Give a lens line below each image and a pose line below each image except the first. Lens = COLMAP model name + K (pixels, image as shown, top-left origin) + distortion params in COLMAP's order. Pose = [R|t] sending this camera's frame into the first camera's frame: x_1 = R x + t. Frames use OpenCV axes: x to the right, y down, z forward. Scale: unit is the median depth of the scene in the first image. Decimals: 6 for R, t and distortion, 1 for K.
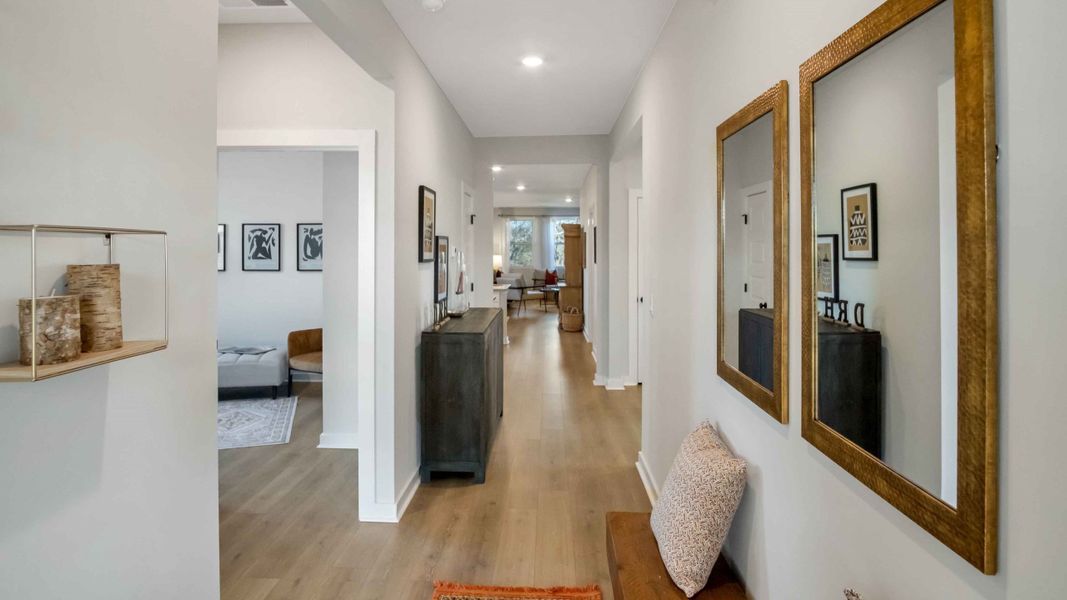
lens RADIAL K [[581.1, 0, 531.7], [0, 581.1, 238.8], [0, 0, 1]] dist [-0.036009, -0.000370]
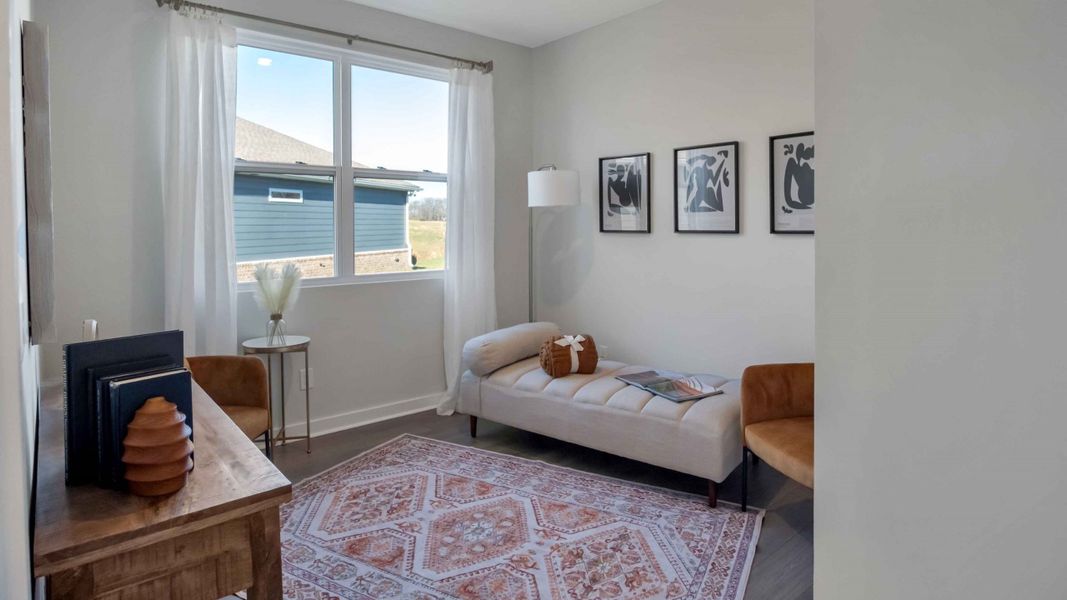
lens RADIAL K [[581.1, 0, 531.7], [0, 581.1, 238.8], [0, 0, 1]] dist [-0.036009, -0.000370]
pose [[0.685249, 0.011268, -0.728222, -0.185239], [0.018880, 0.999269, 0.033228, 0.039946], [0.728064, -0.036518, 0.684535, 0.509159]]
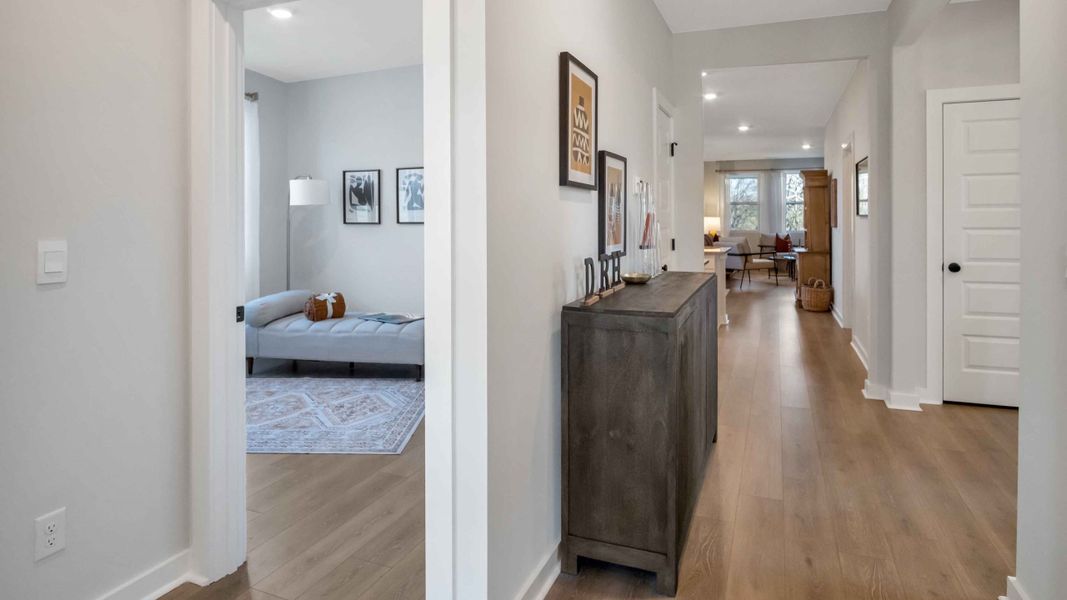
lens RADIAL K [[592.0, 0, 534.5], [0, 592.0, 221.2], [0, 0, 1]] dist [-0.023185, -0.000076]
pose [[0.936532, -0.004659, -0.350551, -0.007368], [0.012212, 0.999738, 0.019338, 0.037229], [0.350369, -0.022392, 0.936344, 0.255237]]
